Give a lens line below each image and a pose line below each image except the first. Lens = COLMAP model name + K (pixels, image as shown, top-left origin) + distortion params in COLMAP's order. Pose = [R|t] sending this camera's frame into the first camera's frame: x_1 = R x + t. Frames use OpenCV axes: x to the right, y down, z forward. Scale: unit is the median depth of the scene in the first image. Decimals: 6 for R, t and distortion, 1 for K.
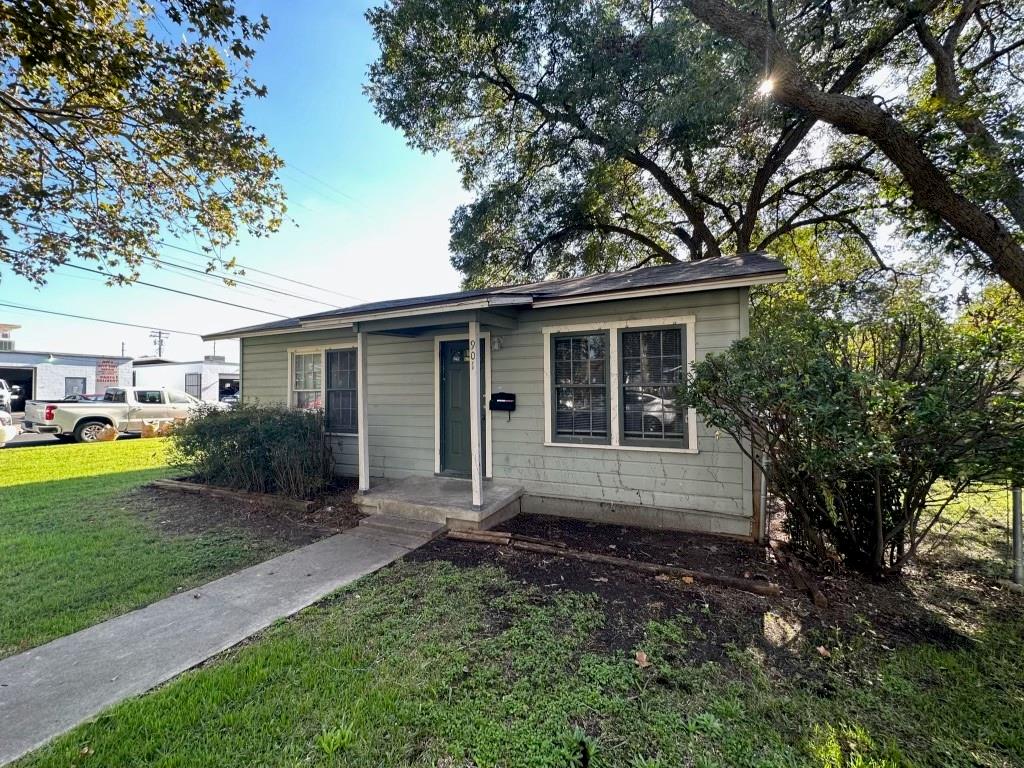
lens RADIAL K [[412.0, 0, 515.4], [0, 412.0, 383.4], [0, 0, 1]] dist [0.004168, -0.000069]
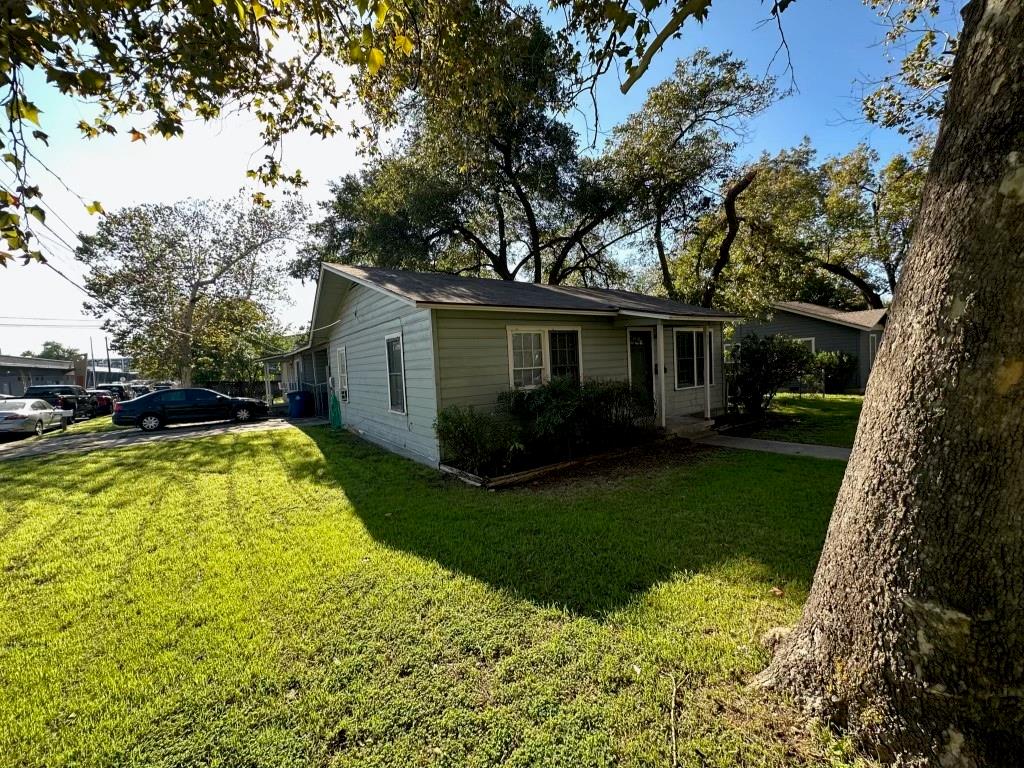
lens RADIAL K [[409.2, 0, 514.7], [0, 409.2, 381.9], [0, 0, 1]] dist [-0.001987, 0.000762]
pose [[0.501662, -0.054643, 0.863336, -2.042141], [0.024673, 0.998501, 0.048861, 0.000972], [-0.864712, -0.003211, 0.502258, 0.736533]]
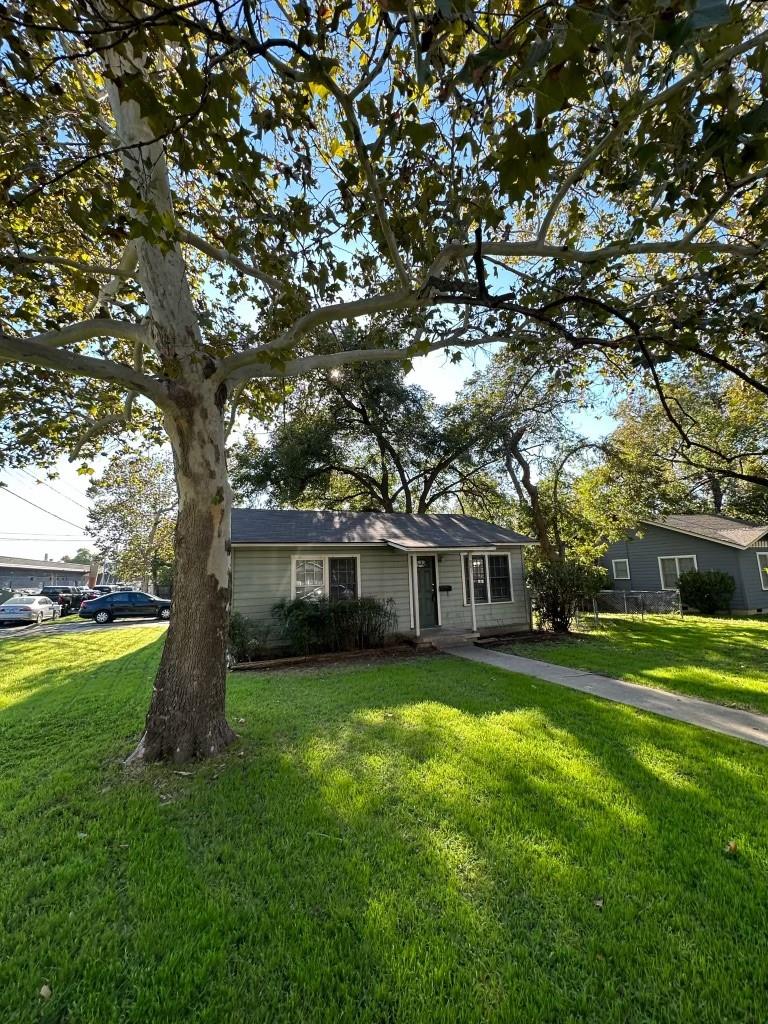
lens RADIAL K [[409.2, 0, 388.7], [0, 409.2, 511.7], [0, 0, 1]] dist [-0.001987, 0.000762]
pose [[0.673888, 0.098169, 0.732282, -1.985097], [0.009683, 0.989875, -0.141612, -0.046992], [-0.738770, 0.102521, 0.666114, -0.237607]]
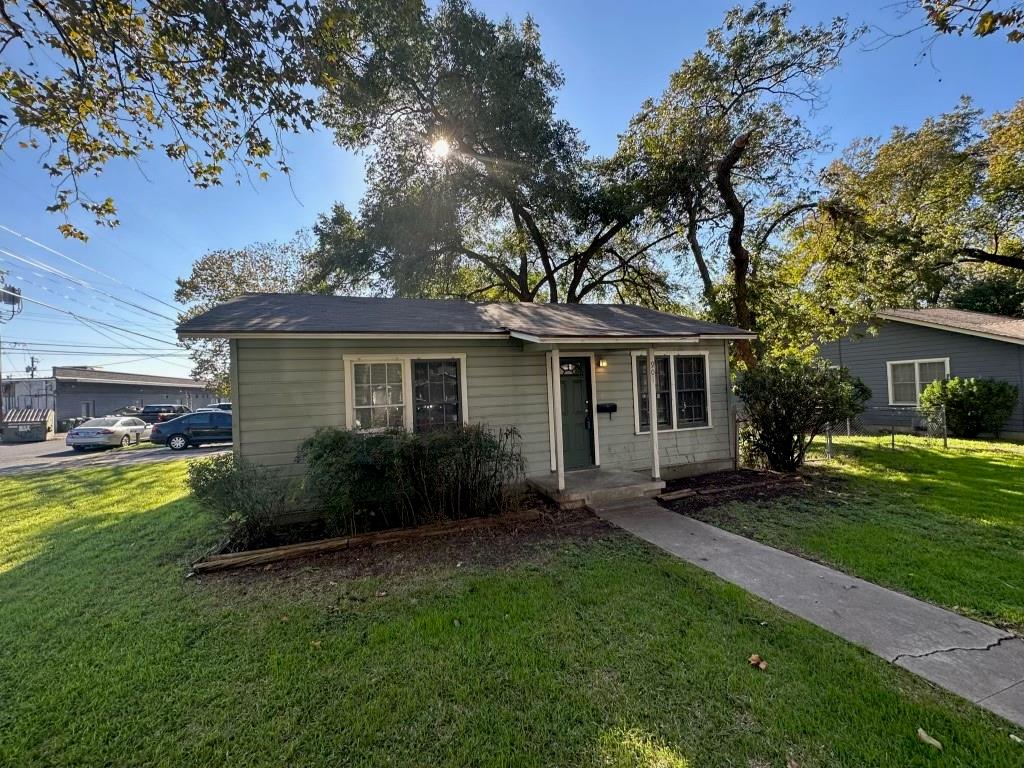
lens RADIAL K [[409.2, 0, 514.6], [0, 409.2, 382.0], [0, 0, 1]] dist [-0.001987, 0.000762]
pose [[0.717101, -0.007762, 0.696926, -1.282908], [0.018939, 0.999786, -0.008352, -0.029310], [-0.696711, 0.019189, 0.717095, 0.291975]]
